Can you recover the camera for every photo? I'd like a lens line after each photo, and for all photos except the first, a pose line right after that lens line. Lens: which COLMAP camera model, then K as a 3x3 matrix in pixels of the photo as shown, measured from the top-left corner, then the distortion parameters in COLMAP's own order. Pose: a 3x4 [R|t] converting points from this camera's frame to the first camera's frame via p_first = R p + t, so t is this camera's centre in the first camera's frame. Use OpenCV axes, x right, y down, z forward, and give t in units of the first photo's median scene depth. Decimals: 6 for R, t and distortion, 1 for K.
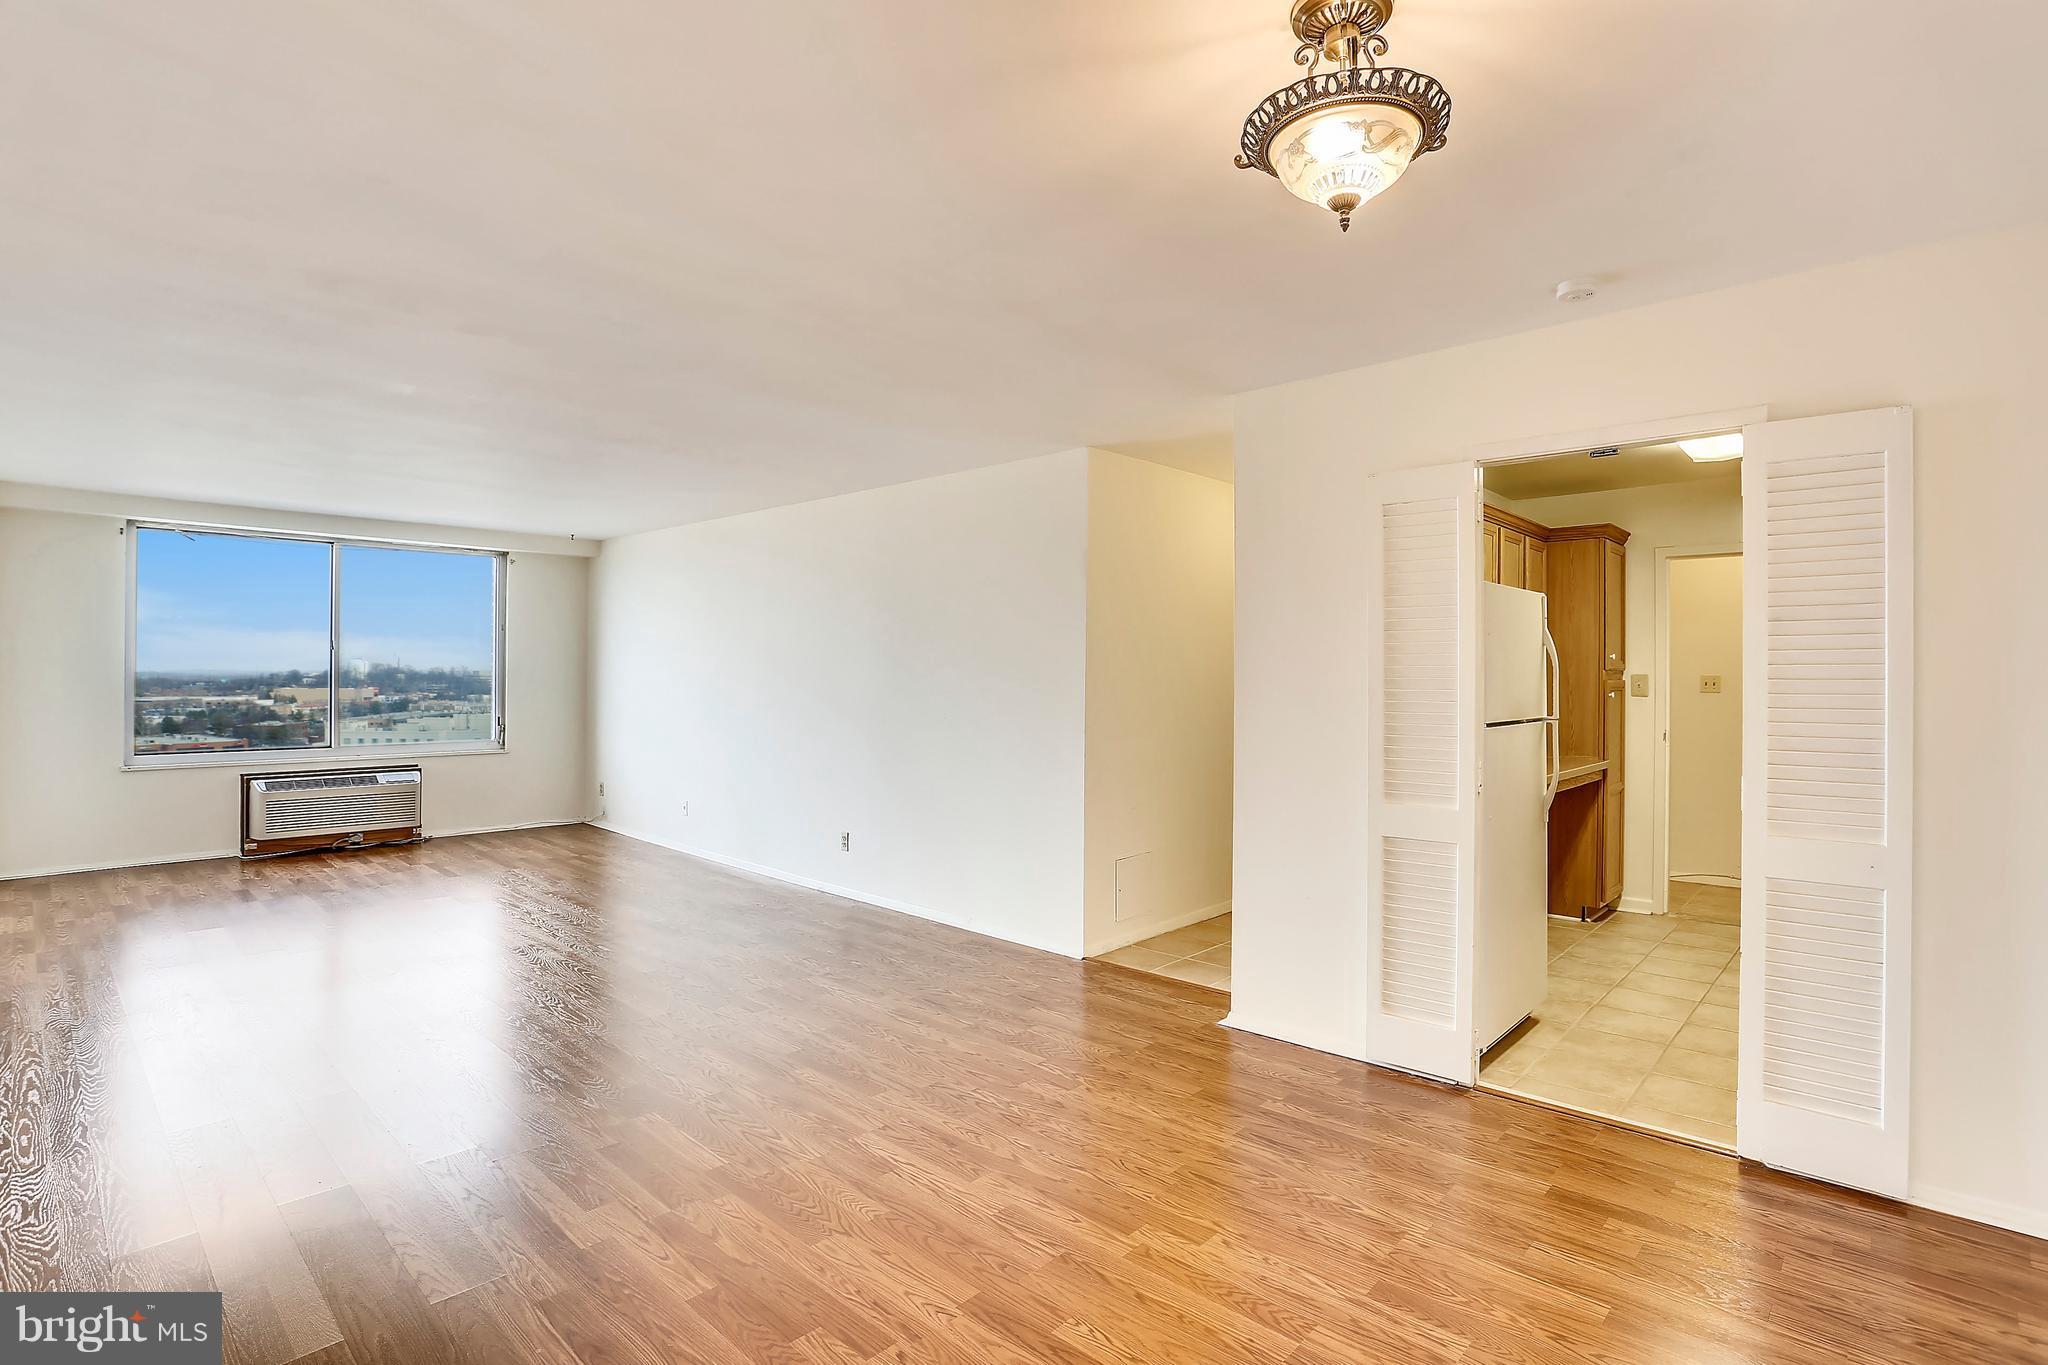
lens RADIAL K [[986.6, 0, 1024.0], [0, 986.6, 682.5], [0, 0, 1]] dist [-0.075147, 0.025459]
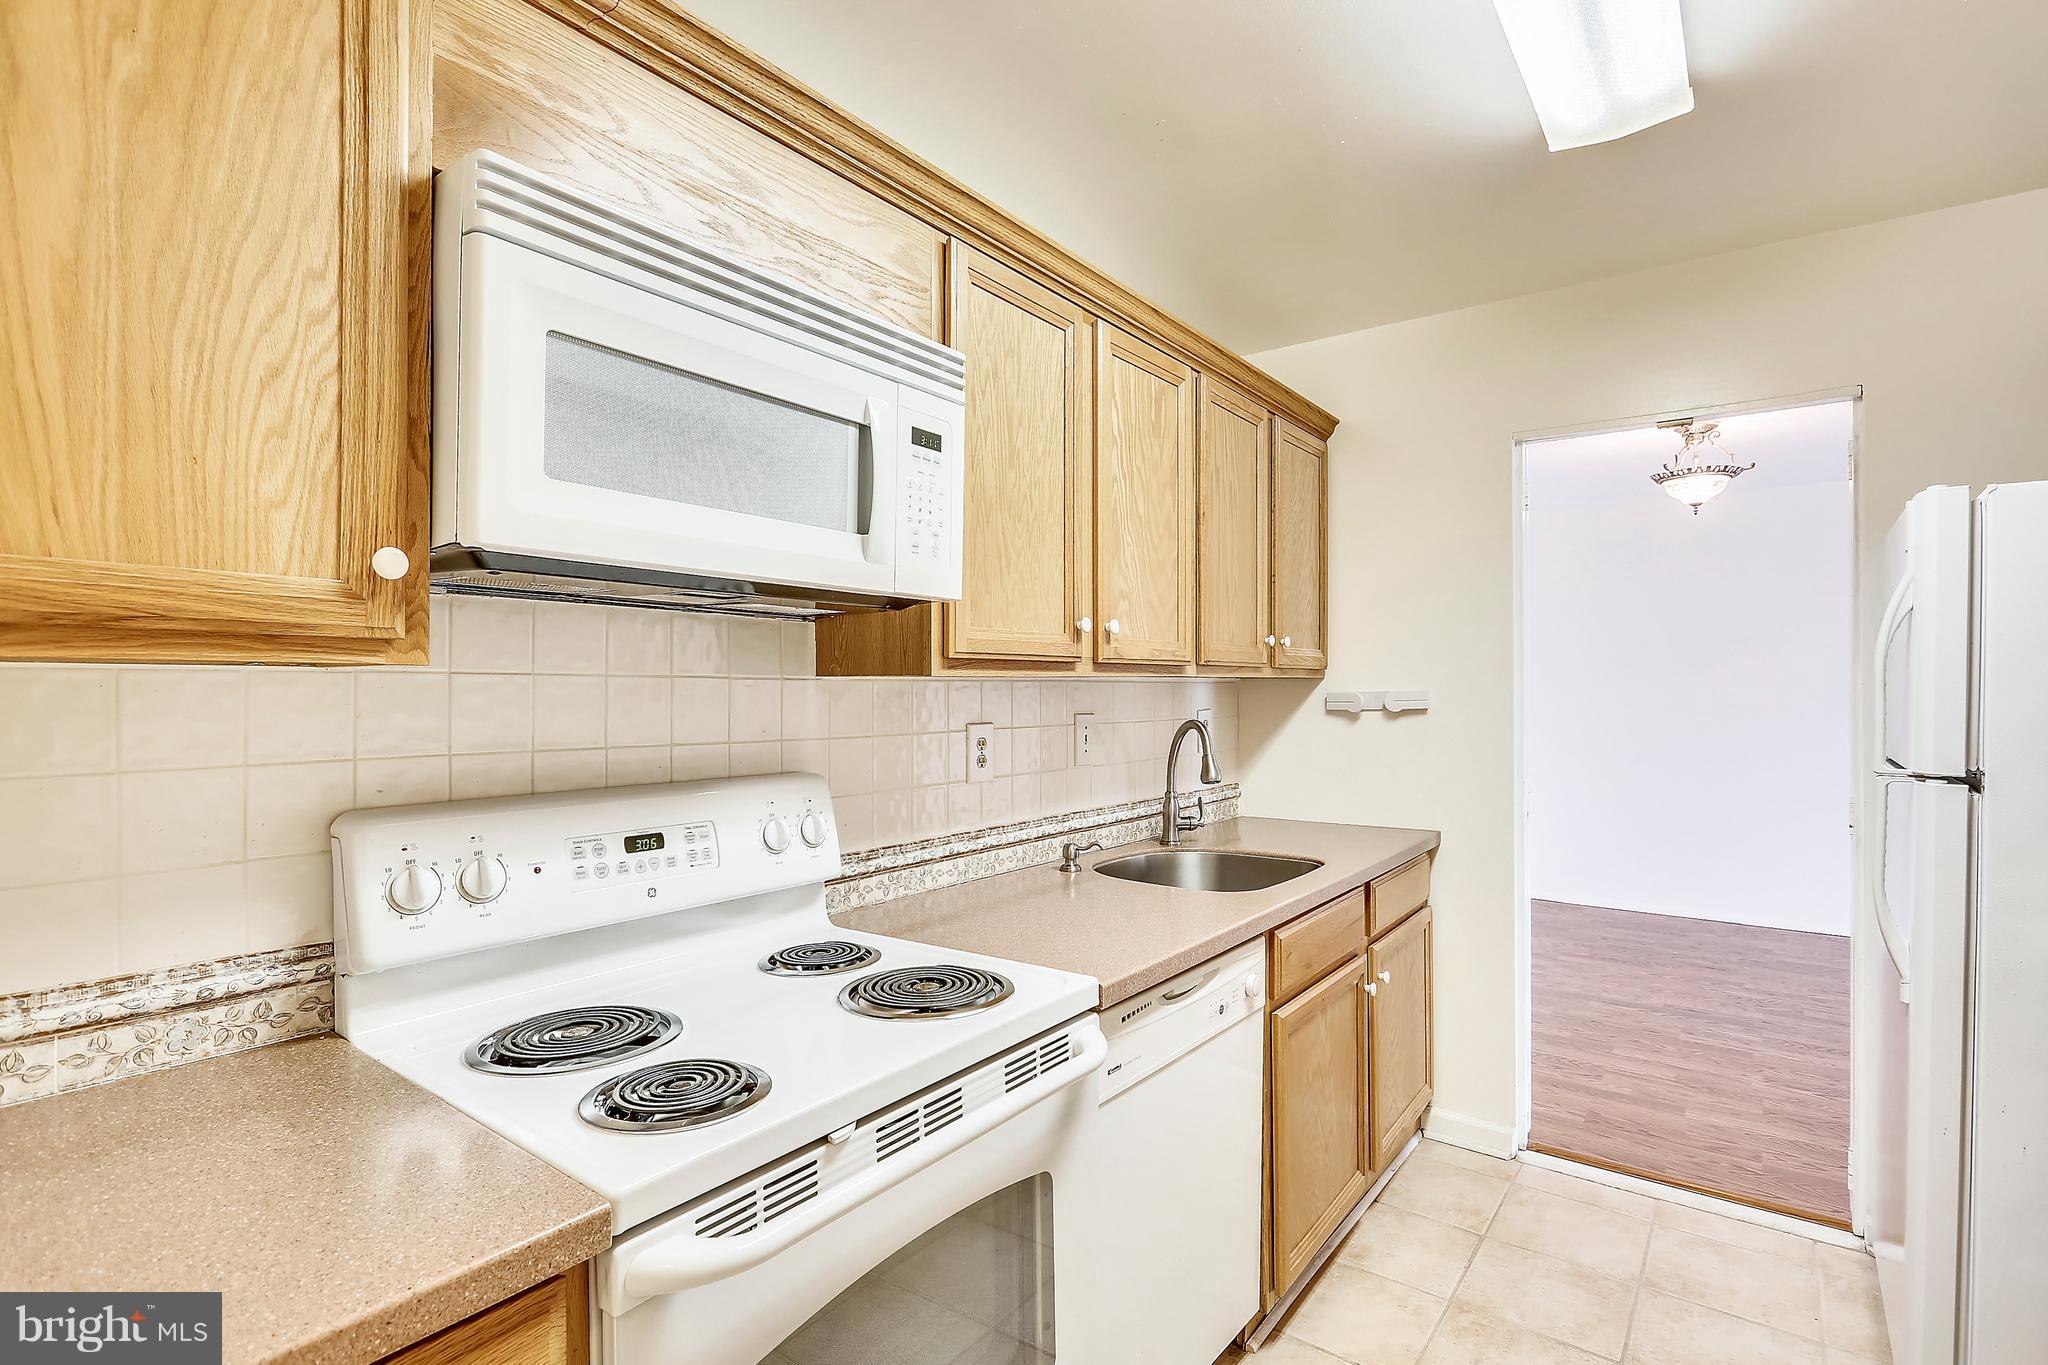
lens RADIAL K [[963.4, 0, 966.3], [0, 963.4, 686.2], [0, 0, 1]] dist [-0.019388, 0.000678]
pose [[-0.998320, -0.007172, -0.057487, 1.487840], [-0.007436, 0.999963, 0.004373, -0.005062], [0.057454, 0.004794, -0.998337, 2.079653]]
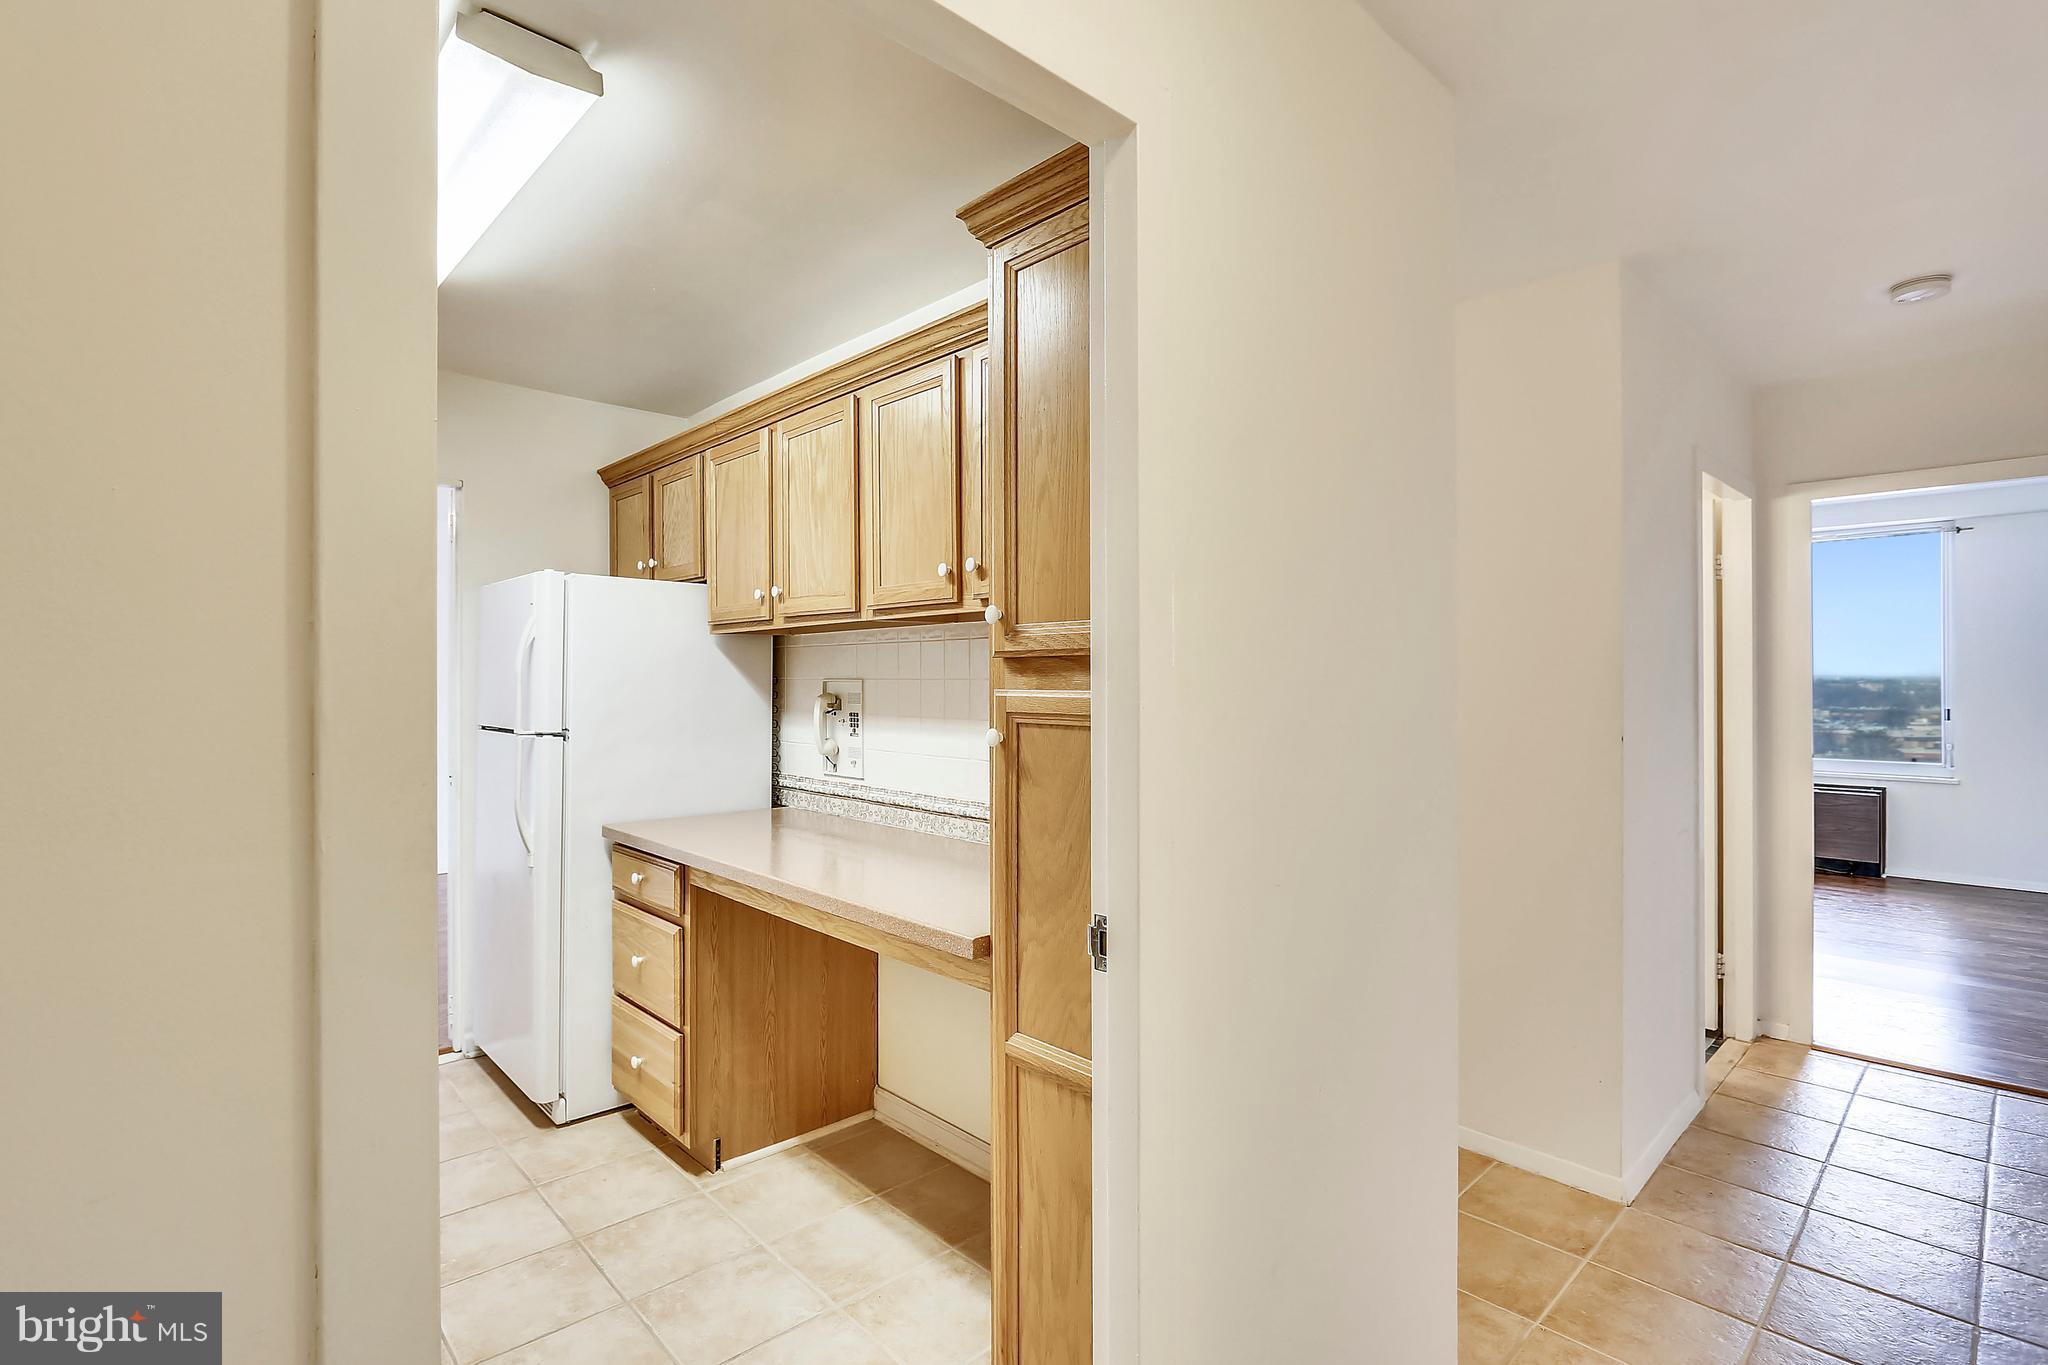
lens RADIAL K [[973.2, 0, 1038.7], [0, 973.2, 675.1], [0, 0, 1]] dist [0.001183, -0.000051]
pose [[-0.062629, -0.011259, -0.997973, 1.906140], [-0.007026, 0.999917, -0.010840, -0.007687], [0.998012, 0.006332, -0.062703, 2.136687]]
